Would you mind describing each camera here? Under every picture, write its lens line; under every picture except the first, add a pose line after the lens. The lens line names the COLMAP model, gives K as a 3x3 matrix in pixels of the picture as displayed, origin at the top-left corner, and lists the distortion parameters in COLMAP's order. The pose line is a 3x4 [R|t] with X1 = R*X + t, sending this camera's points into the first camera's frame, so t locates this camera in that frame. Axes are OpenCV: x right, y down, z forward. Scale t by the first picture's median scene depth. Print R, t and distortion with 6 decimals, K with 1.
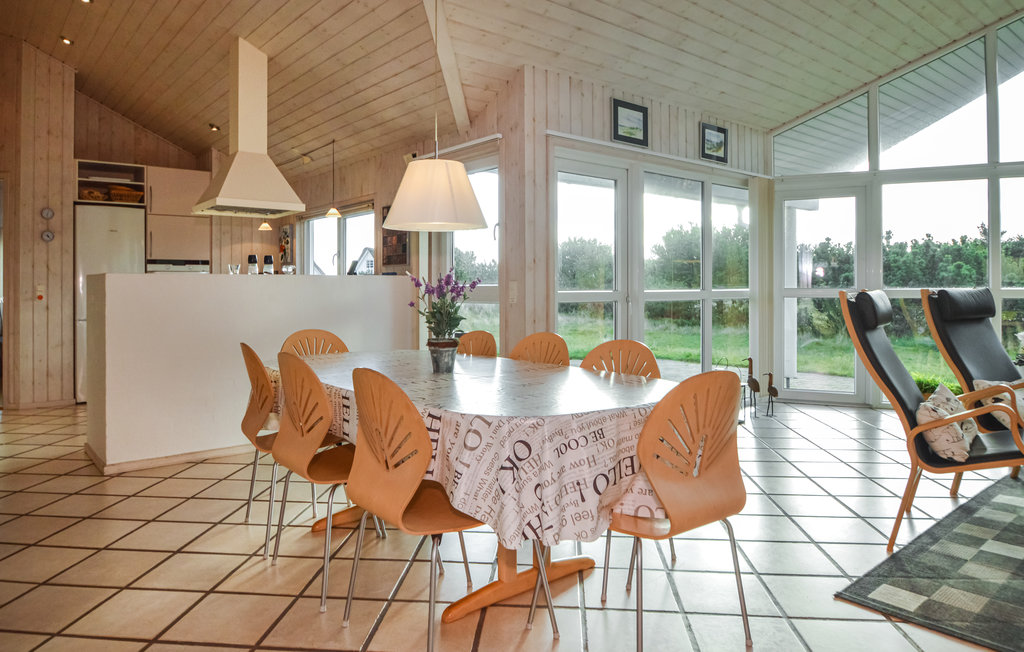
lens RADIAL K [[652.2, 0, 532.5], [0, 652.2, 288.9], [0, 0, 1]] dist [-0.029537, 0.001844]
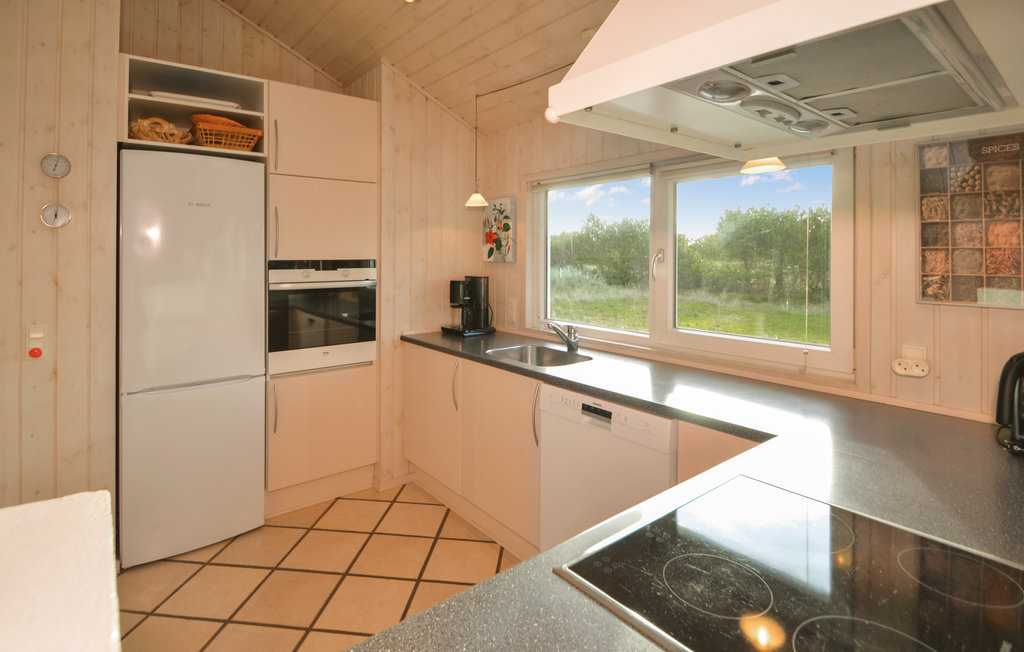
lens RADIAL K [[505.8, 0, 530.4], [0, 505.8, 253.4], [0, 0, 1]] dist [-0.016716, -0.000779]
pose [[0.999987, 0.003399, 0.003668, -0.429363], [-0.003381, 0.999983, -0.004781, -0.055864], [-0.003684, 0.004769, 0.999982, 0.658764]]
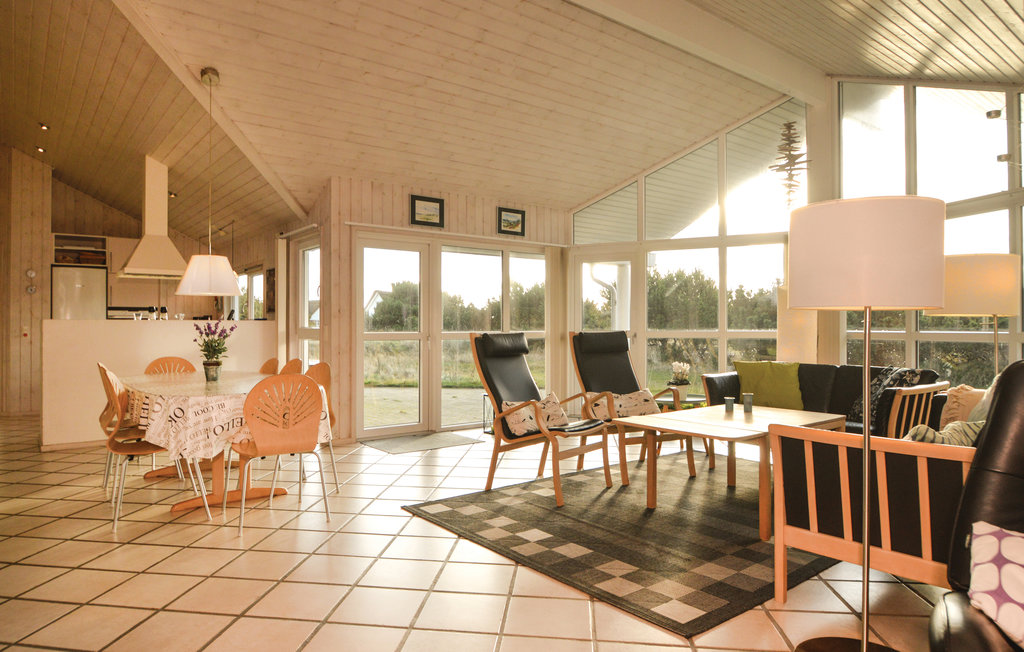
lens RADIAL K [[604.1, 0, 506.8], [0, 604.1, 327.4], [0, 0, 1]] dist [-0.008160, -0.003966]
pose [[0.999233, 0.002644, -0.039070, 0.307289], [-0.002671, 0.999996, -0.000648, -0.004910], [0.039068, 0.000752, 0.999236, -0.236915]]
